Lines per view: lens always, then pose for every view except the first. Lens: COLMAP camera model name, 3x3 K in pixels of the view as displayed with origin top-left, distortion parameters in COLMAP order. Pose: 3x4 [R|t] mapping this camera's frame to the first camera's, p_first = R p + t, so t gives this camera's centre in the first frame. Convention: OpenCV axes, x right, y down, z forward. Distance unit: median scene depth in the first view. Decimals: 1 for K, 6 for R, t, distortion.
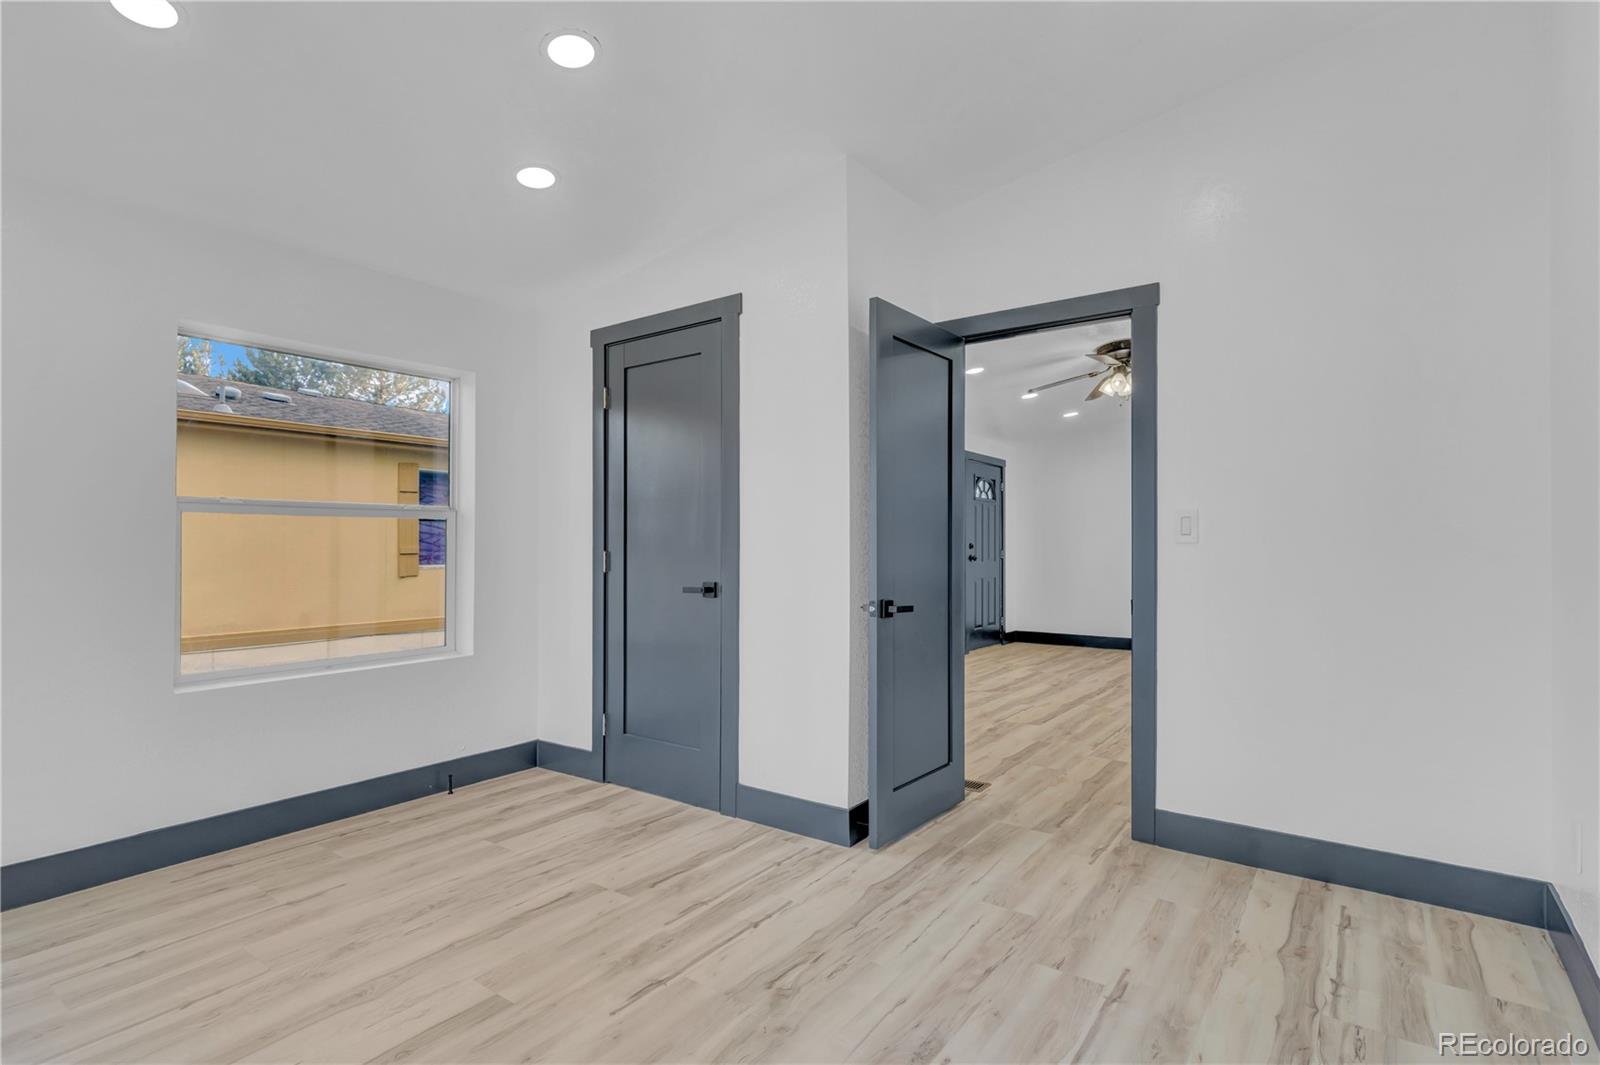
lens RADIAL K [[783.9, 0, 801.5], [0, 783.9, 541.3], [0, 0, 1]] dist [0.003761, -0.000252]
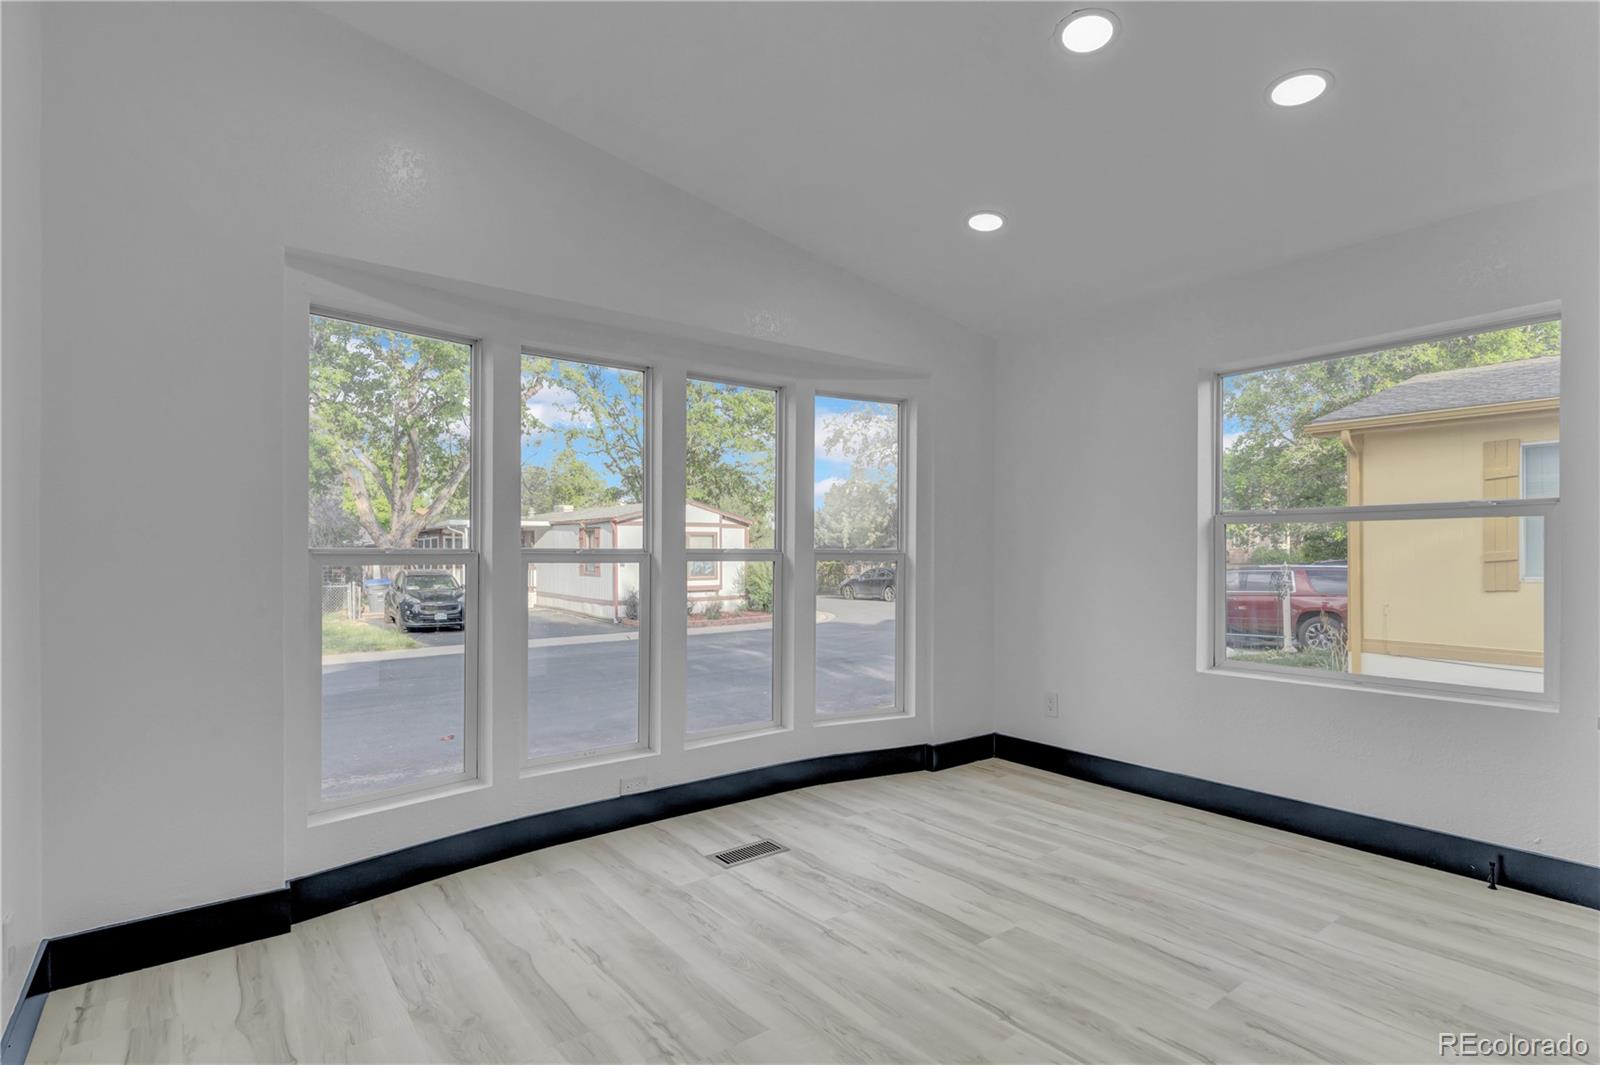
lens RADIAL K [[783.9, 0, 766.1], [0, 783.9, 541.1], [0, 0, 1]] dist [0.003761, -0.000252]
pose [[-0.301830, -0.009872, -0.953310, 0.635645], [0.005518, 0.999912, -0.012102, 0.004496], [0.953346, -0.008913, -0.301749, 0.804368]]
